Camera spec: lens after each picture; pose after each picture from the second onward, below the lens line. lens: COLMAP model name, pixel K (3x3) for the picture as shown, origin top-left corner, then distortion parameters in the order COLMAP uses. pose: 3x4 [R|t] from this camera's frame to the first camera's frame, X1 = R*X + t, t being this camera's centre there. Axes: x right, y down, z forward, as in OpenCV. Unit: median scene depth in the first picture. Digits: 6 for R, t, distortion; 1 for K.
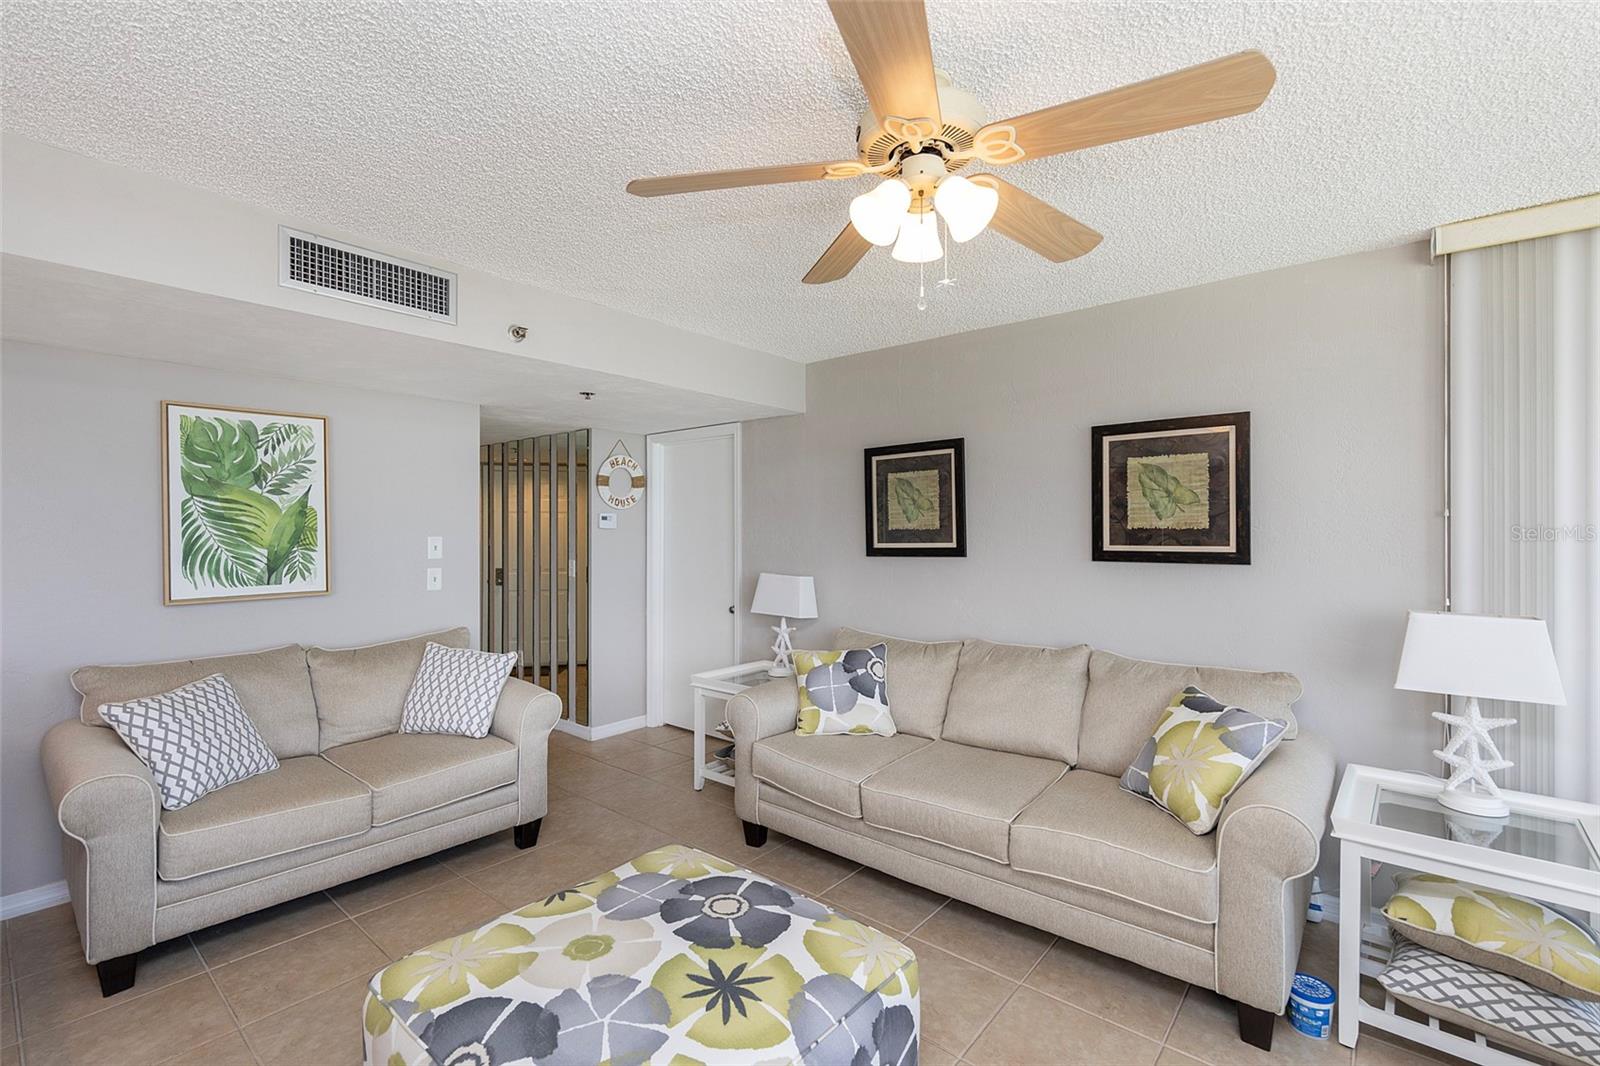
lens RADIAL K [[720.8, 0, 850.9], [0, 720.8, 532.8], [0, 0, 1]] dist [-0.004503, -0.000096]
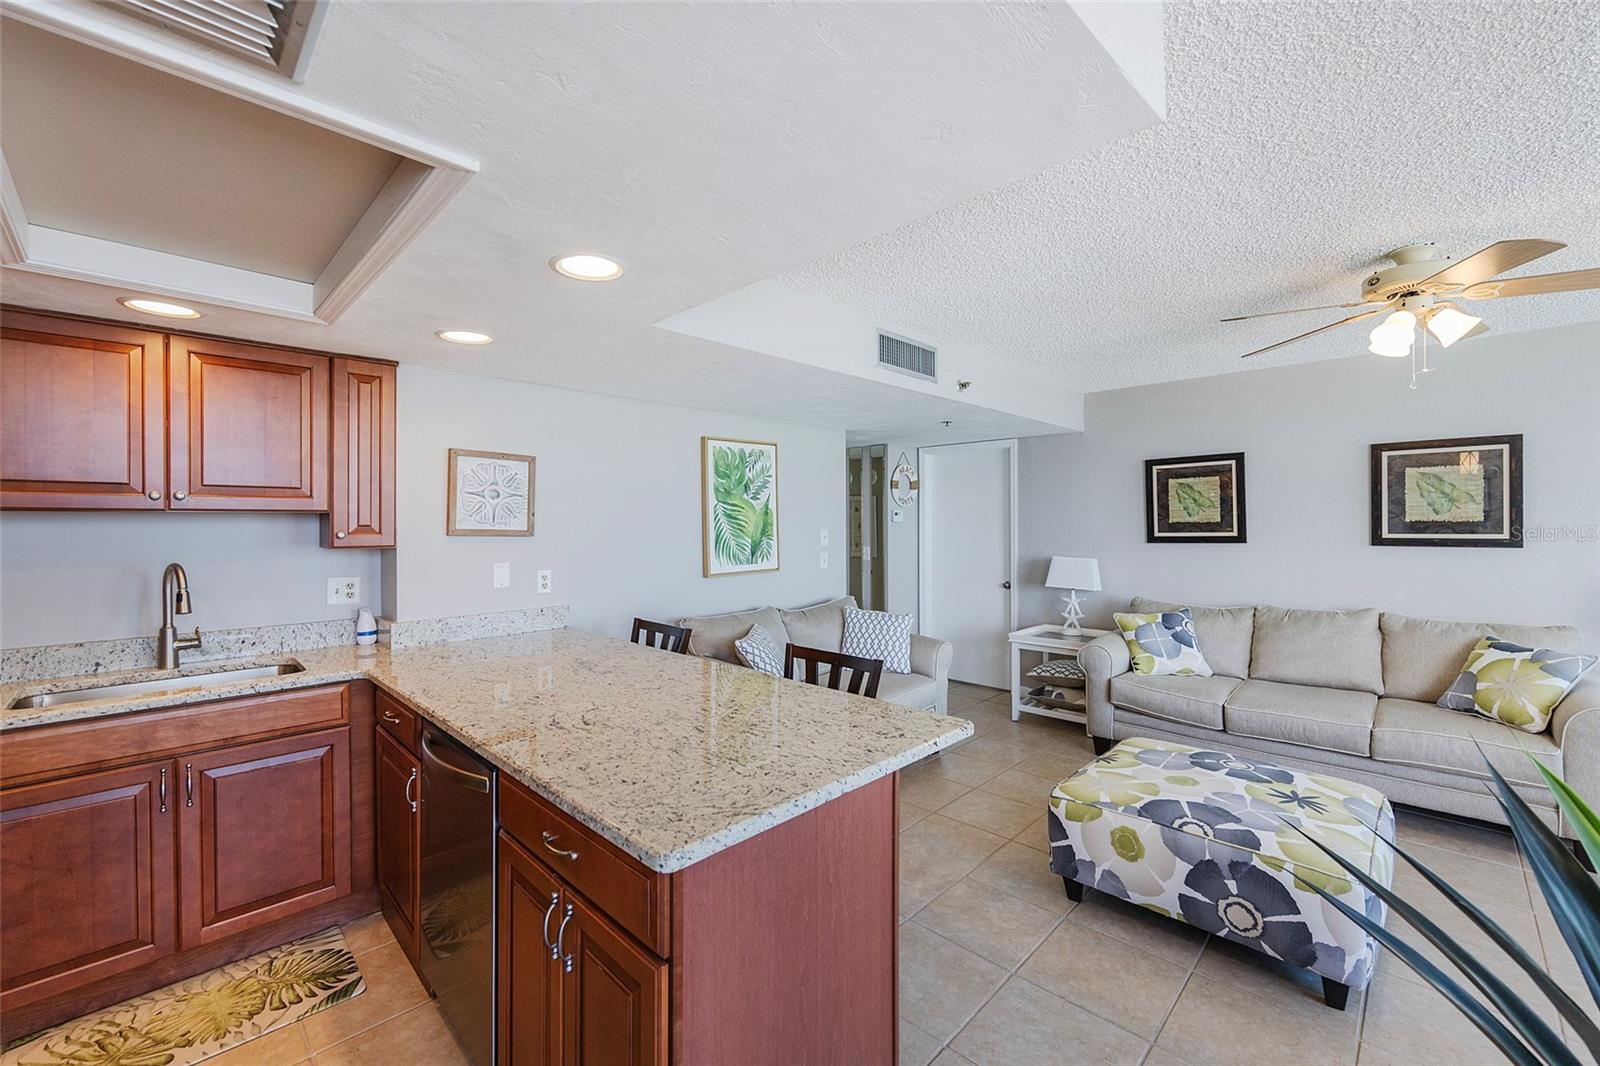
lens RADIAL K [[680.9, 0, 822.9], [0, 680.9, 526.3], [0, 0, 1]] dist [0.000068, 0.000303]
pose [[0.996827, -0.004551, -0.079465, -0.585197], [0.004982, 0.999974, 0.005230, -0.008413], [0.079440, -0.005609, 0.996824, -0.337348]]
